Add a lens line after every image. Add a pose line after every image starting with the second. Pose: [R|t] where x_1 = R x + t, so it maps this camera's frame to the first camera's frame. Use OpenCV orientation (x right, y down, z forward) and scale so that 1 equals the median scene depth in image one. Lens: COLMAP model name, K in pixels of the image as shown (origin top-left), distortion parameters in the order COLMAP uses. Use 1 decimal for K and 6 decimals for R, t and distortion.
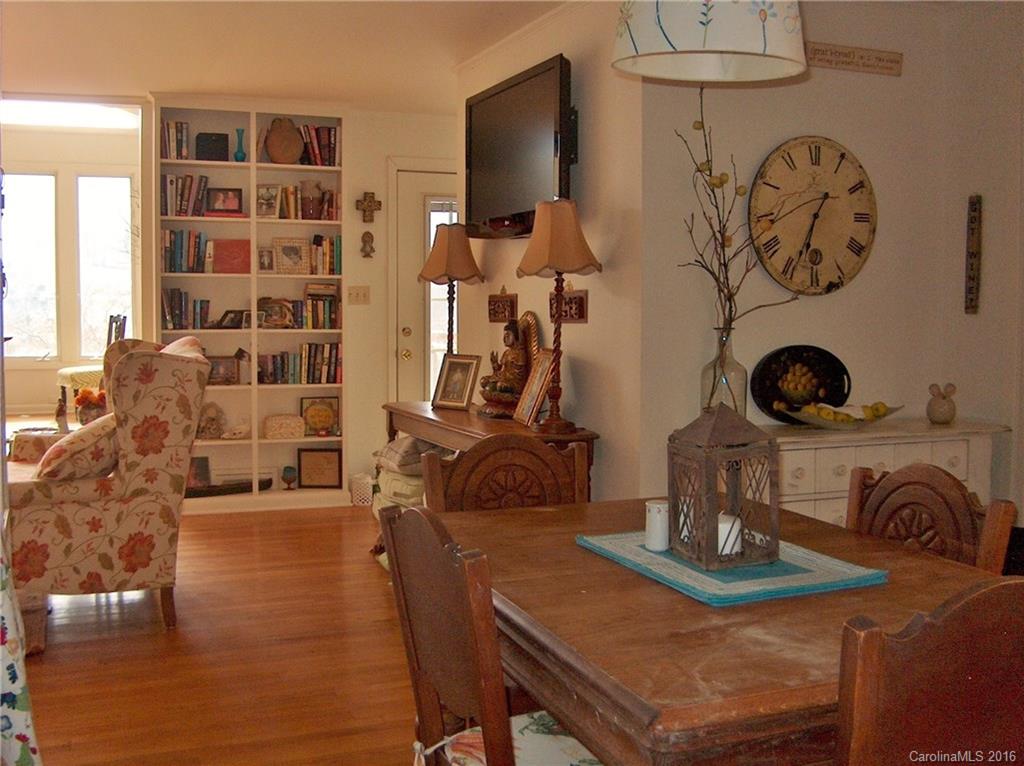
lens RADIAL K [[1080.2, 0, 508.6], [0, 1080.2, 380.8], [0, 0, 1]] dist [-0.121031, 0.000000]
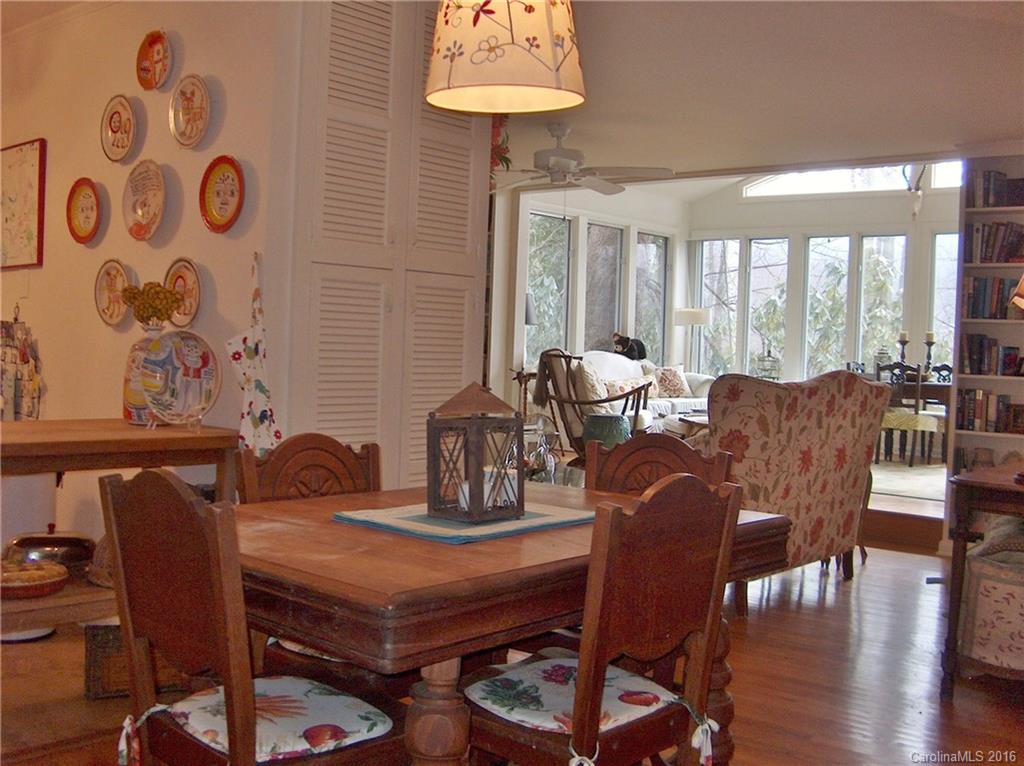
lens RADIAL K [[1080.2, 0, 506.1], [0, 1080.2, 385.2], [0, 0, 1]] dist [-0.121031, 0.000000]
pose [[0.465012, 0.045967, -0.884110, 0.371665], [-0.097582, 0.995227, 0.000419, 0.005324], [0.879910, 0.086079, 0.467278, 0.141153]]
